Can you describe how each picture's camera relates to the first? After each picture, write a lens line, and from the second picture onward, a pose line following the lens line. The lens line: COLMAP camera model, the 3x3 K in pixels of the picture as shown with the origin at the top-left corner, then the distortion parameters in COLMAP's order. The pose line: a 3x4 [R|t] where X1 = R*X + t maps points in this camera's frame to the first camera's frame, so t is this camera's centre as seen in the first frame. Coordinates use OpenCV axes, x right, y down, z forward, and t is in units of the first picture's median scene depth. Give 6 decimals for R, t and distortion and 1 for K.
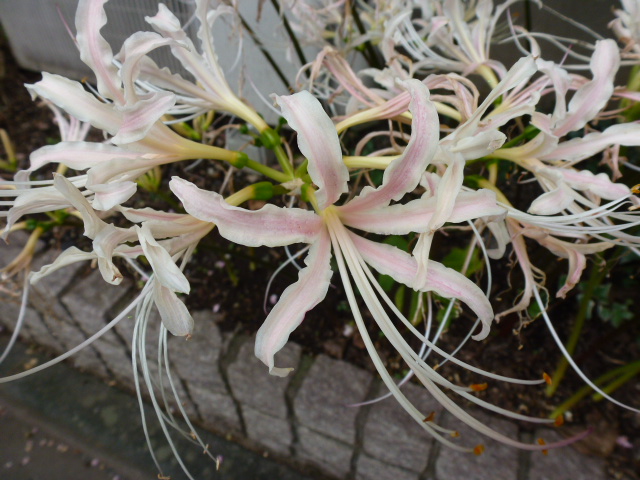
lens RADIAL K [[468.2, 0, 320.0], [0, 468.2, 240.0], [0, 0, 1]] dist [-0.070416, 0.004186]
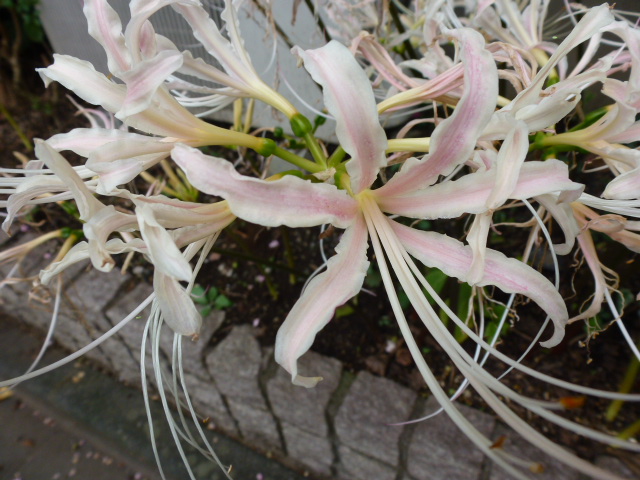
lens RADIAL K [[465.4, 0, 317.4], [0, 465.4, 241.3], [0, 0, 1]] dist [-0.062433, -0.002072]
pose [[0.995476, -0.009213, -0.094569, 0.007776], [0.005930, 0.999372, -0.034945, 0.033608], [0.094831, 0.034226, 0.994905, 0.093969]]
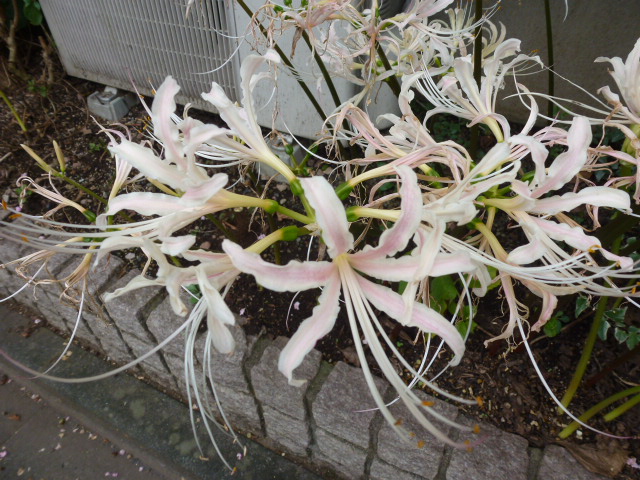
lens RADIAL K [[468.2, 0, 320.0], [0, 468.2, 240.0], [0, 0, 1]] dist [-0.070416, 0.004186]
pose [[0.997601, 0.039499, -0.056846, 0.022187], [-0.039957, 0.999177, -0.006937, -0.063760], [0.056525, 0.009192, 0.998359, -0.178323]]
